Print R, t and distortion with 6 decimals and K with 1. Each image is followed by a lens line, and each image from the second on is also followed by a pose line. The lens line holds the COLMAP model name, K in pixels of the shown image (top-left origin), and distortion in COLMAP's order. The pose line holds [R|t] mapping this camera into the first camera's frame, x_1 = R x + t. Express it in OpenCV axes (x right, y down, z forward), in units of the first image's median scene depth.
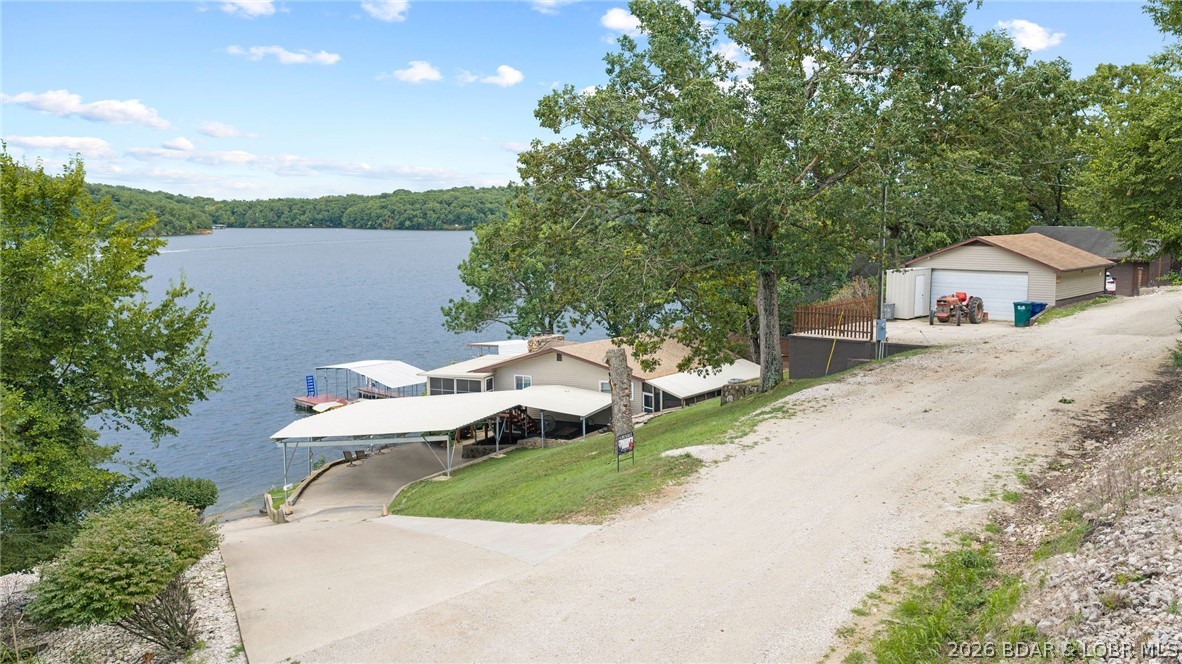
lens RADIAL K [[974.1, 0, 587.0], [0, 974.1, 308.1], [0, 0, 1]] dist [0.036510, -0.054523]
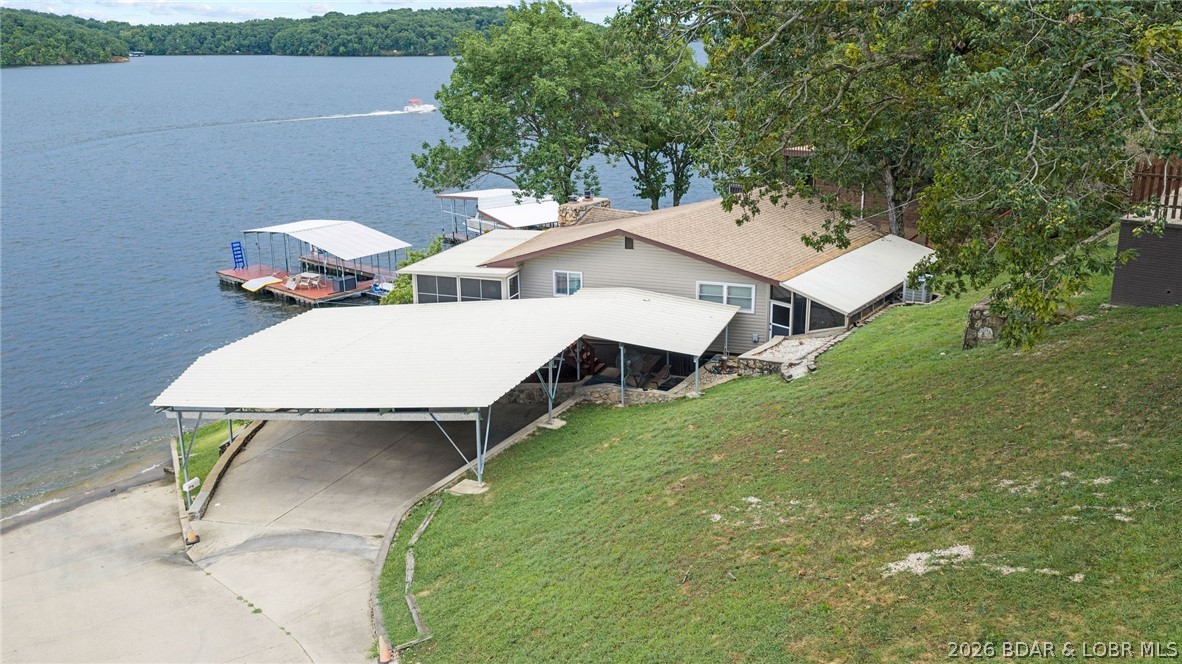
lens RADIAL K [[974.1, 0, 587.0], [0, 974.1, 308.1], [0, 0, 1]] dist [0.036510, -0.054523]
pose [[0.998335, -0.020886, 0.053774, -0.051227], [0.011343, 0.985030, 0.172009, -0.009008], [-0.056561, -0.171113, 0.983627, 0.221709]]
